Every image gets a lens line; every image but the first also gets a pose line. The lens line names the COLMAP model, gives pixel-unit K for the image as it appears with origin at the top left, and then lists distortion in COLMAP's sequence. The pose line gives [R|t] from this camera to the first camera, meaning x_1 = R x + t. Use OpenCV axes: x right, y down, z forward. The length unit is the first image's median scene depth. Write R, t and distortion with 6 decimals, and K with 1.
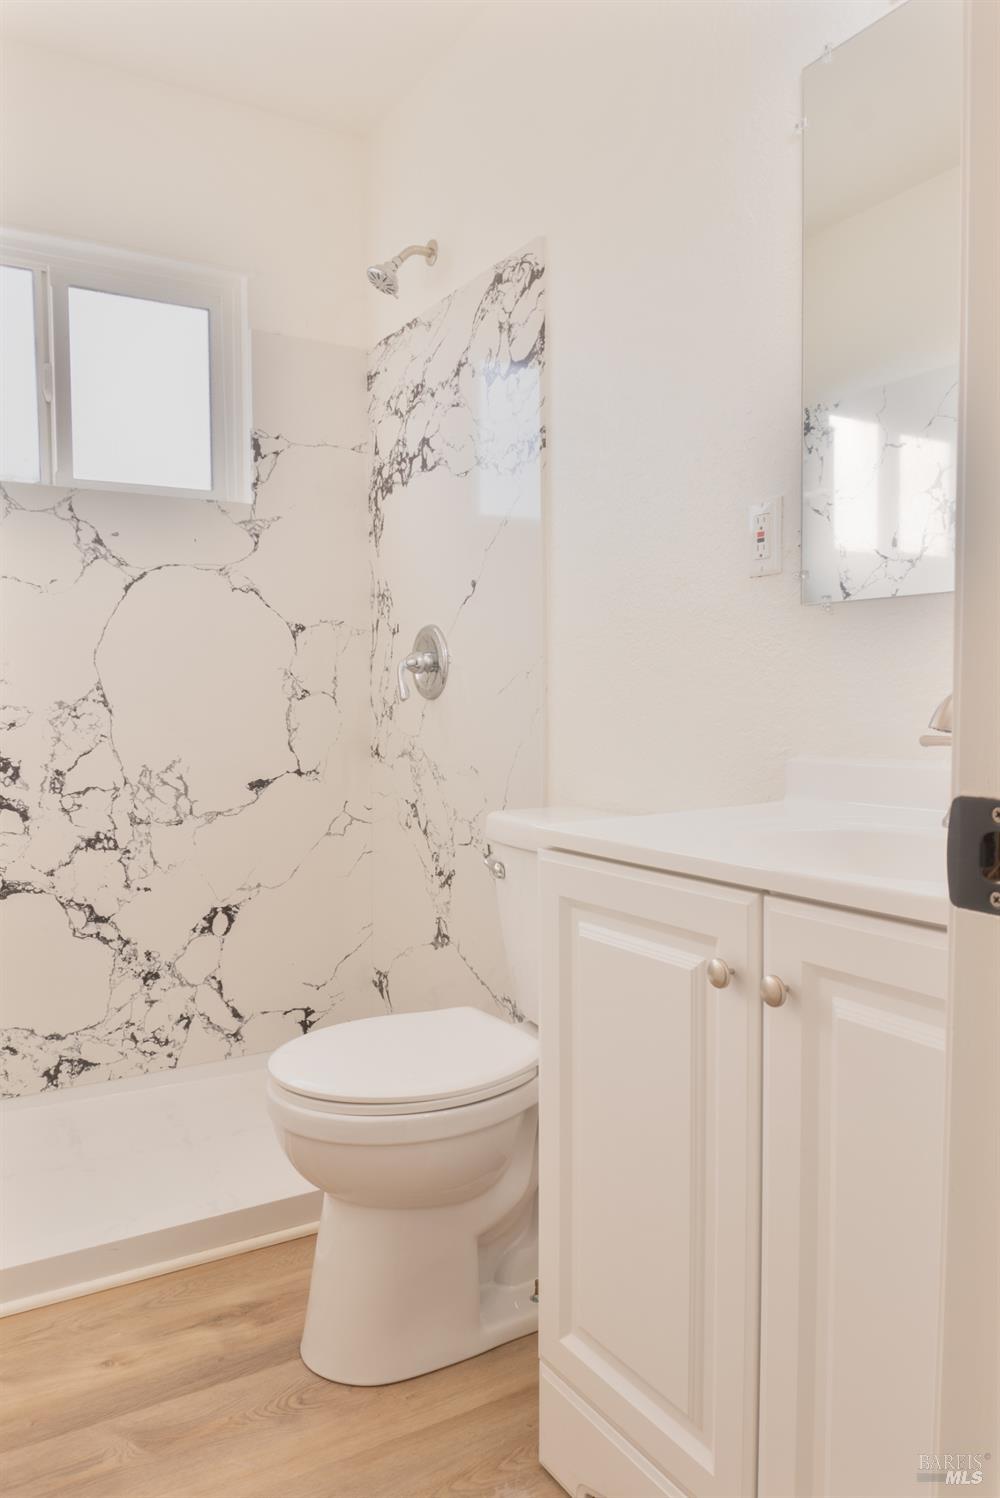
lens RADIAL K [[1051.5, 0, 507.0], [0, 1051.5, 751.1], [0, 0, 1]] dist [-0.019235, -0.001710]
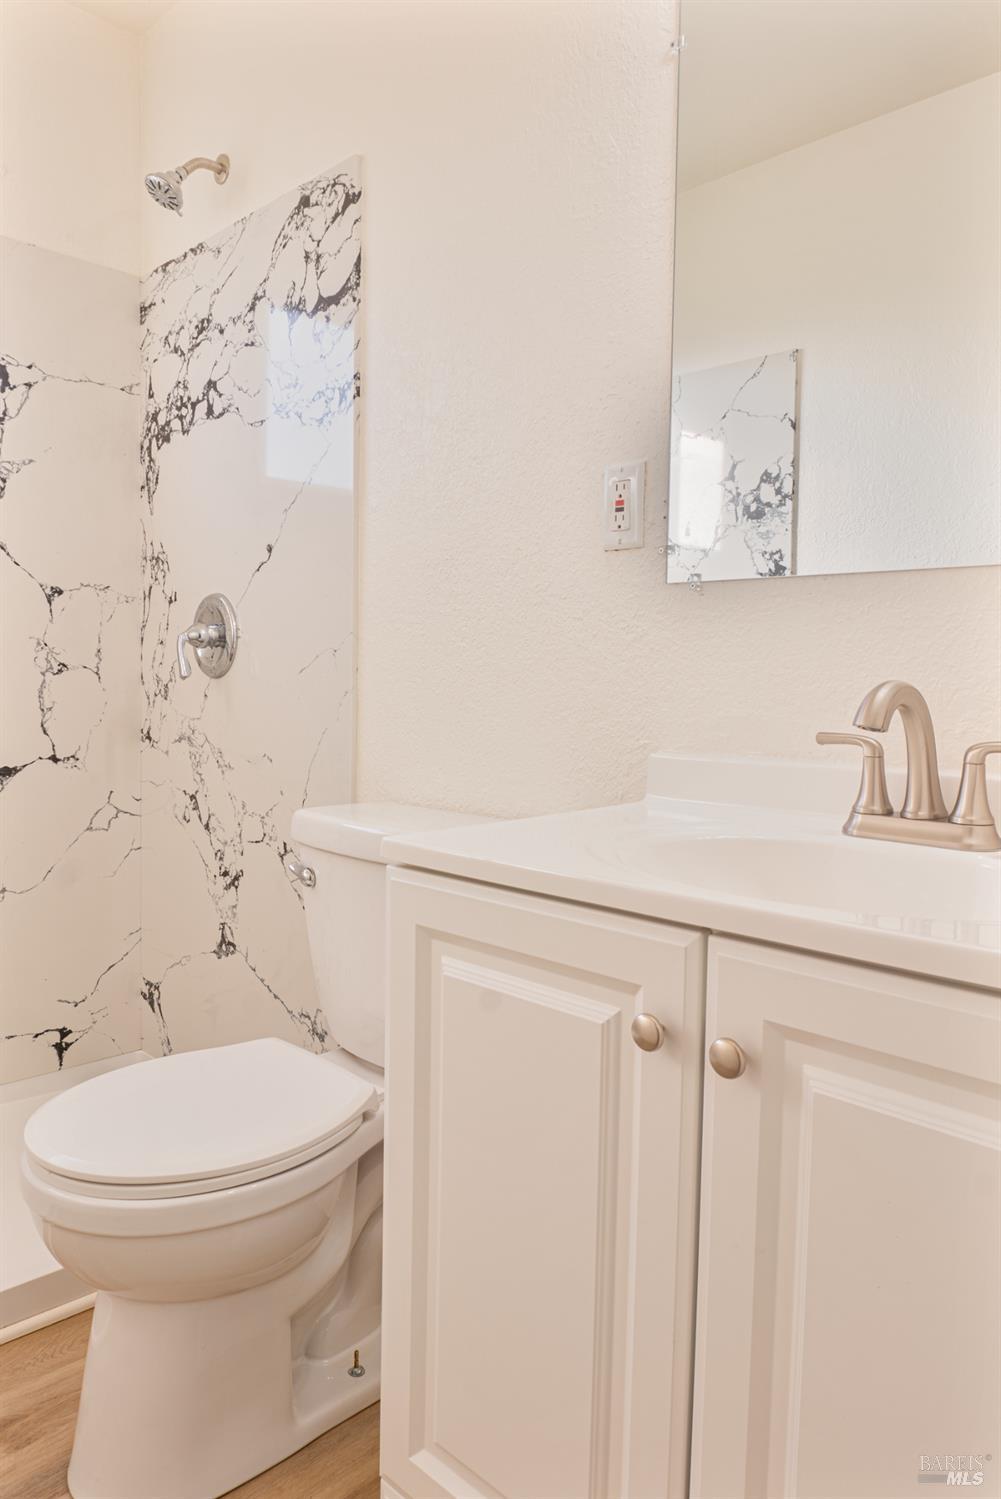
lens RADIAL K [[997.8, 0, 493.0], [0, 997.8, 747.3], [0, 0, 1]] dist [-0.014658, -0.003686]
pose [[0.972682, 0.007931, 0.232008, -0.040221], [-0.011946, 0.999802, 0.015904, -0.007002], [-0.231835, -0.018241, 0.972584, 0.130988]]
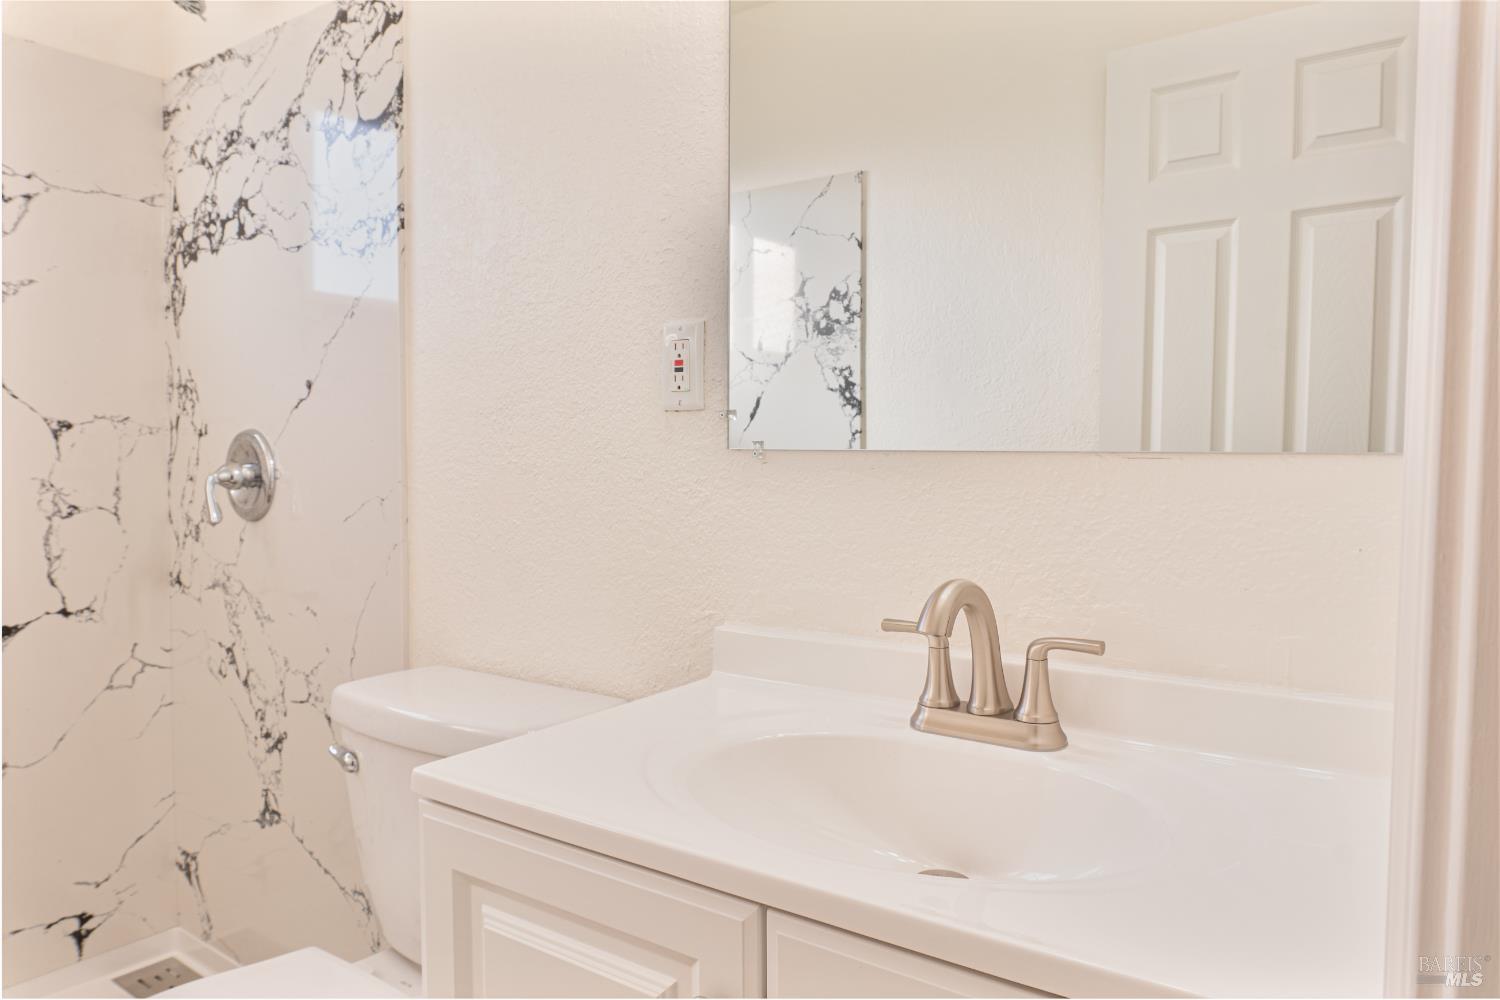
lens RADIAL K [[978.3, 0, 747.8], [0, 978.3, 493.2], [0, 0, 1]] dist [-0.022550, -0.004567]
pose [[0.921103, -0.007494, 0.389247, -0.012196], [0.009982, 0.999941, -0.004370, -0.065215], [-0.389191, 0.007911, 0.921123, 0.165620]]
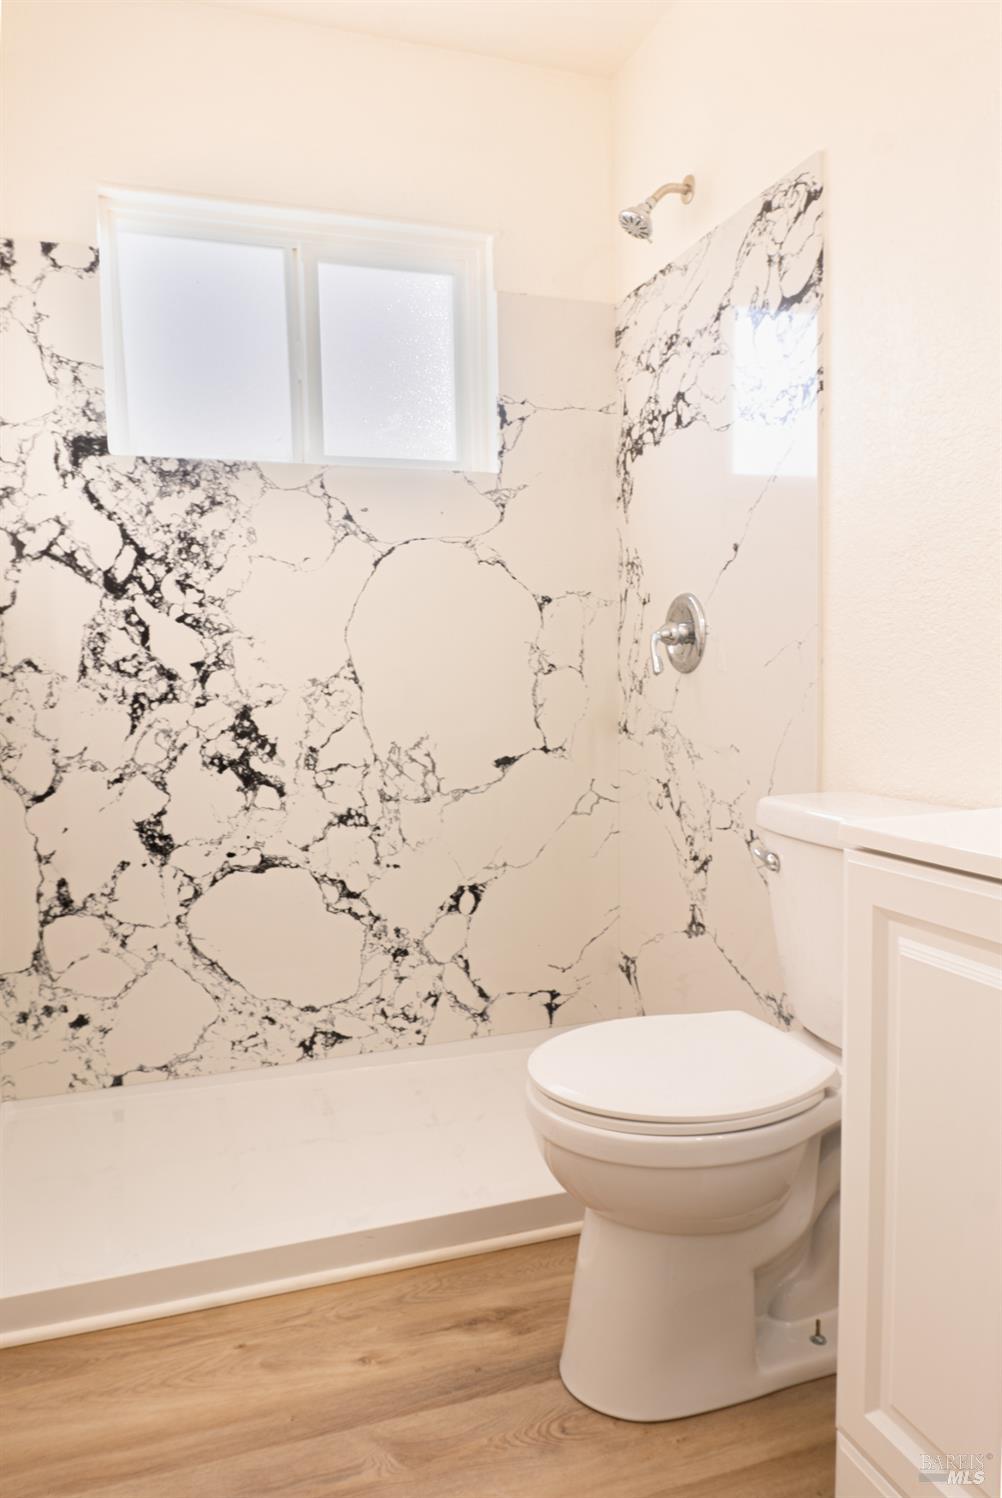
lens RADIAL K [[1025.5, 0, 510.9], [0, 1025.5, 748.5], [0, 0, 1]] dist [-0.012492, -0.002976]
pose [[0.978562, 0.004985, -0.205894, -0.037181], [0.000541, 0.999641, 0.026775, -0.006493], [0.205954, -0.026313, 0.978208, 0.072724]]
